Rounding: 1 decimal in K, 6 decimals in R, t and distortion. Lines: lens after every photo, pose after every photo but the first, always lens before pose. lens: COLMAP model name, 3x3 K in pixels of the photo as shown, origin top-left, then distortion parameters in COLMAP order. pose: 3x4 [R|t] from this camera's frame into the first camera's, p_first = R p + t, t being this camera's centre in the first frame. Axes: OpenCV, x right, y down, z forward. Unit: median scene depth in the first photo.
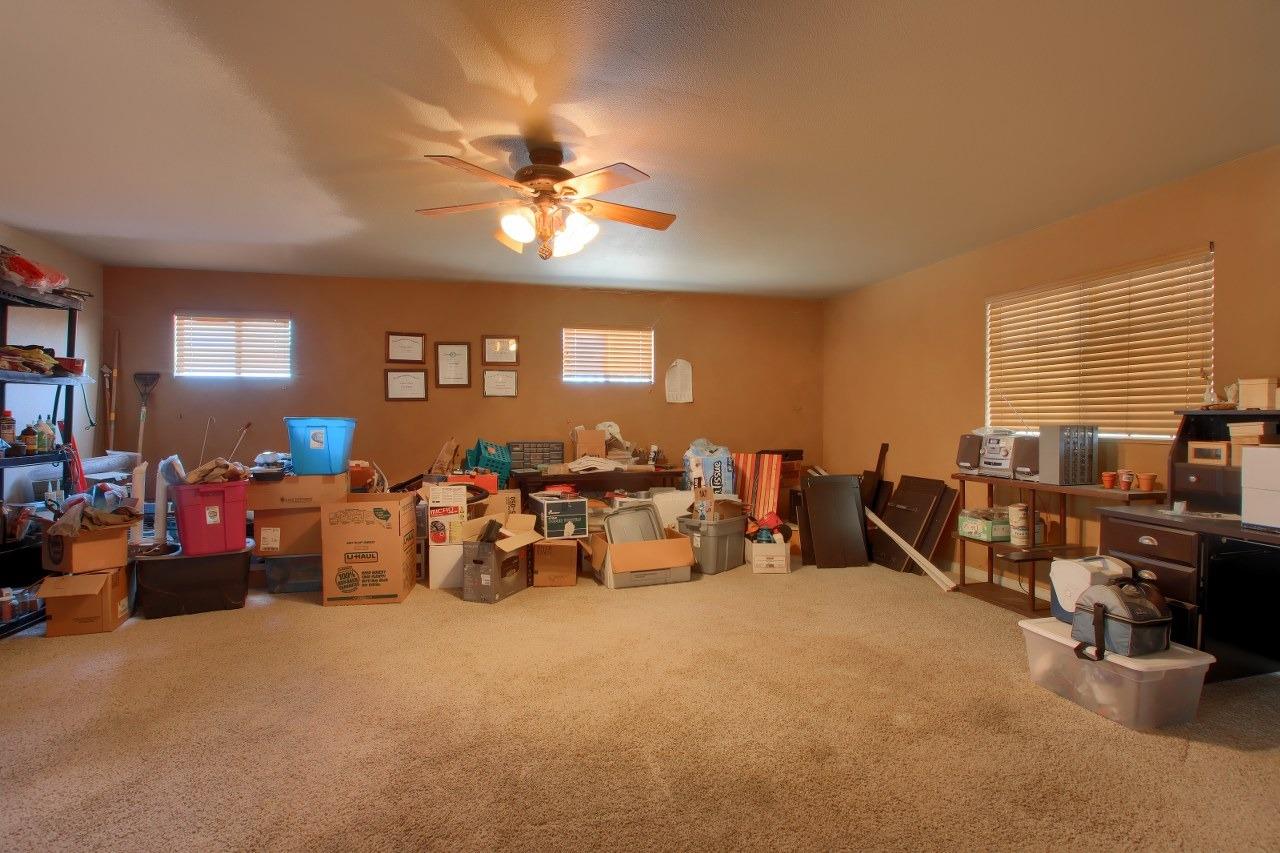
lens RADIAL K [[626.4, 0, 640.0], [0, 626.4, 426.5], [0, 0, 1]] dist [-0.027635, 0.000066]
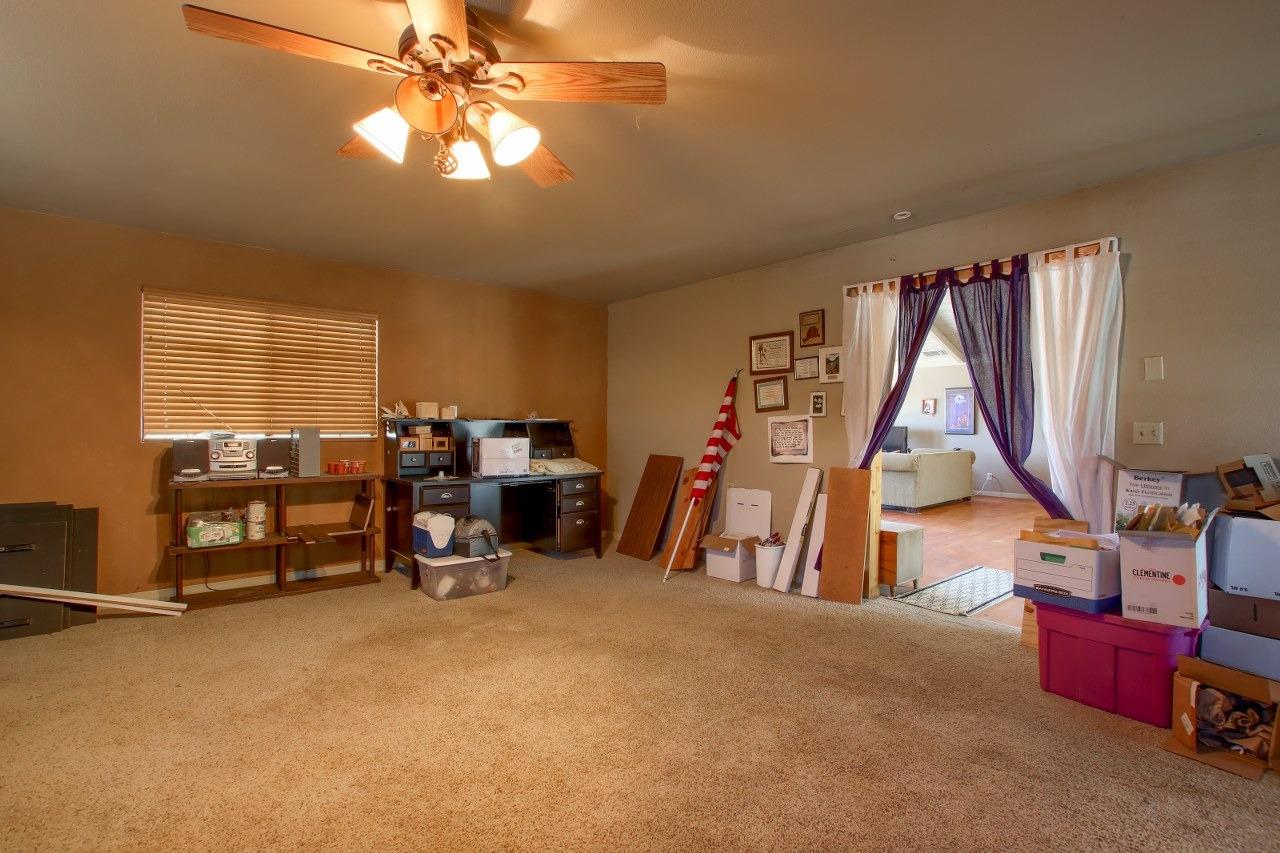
lens RADIAL K [[596.9, 0, 650.3], [0, 596.9, 429.2], [0, 0, 1]] dist [-0.014891, 0.000784]
pose [[-0.450850, -0.010191, 0.892542, -0.552794], [0.000710, 0.999930, 0.011775, -0.011160], [-0.892600, 0.005942, -0.450811, 0.759431]]
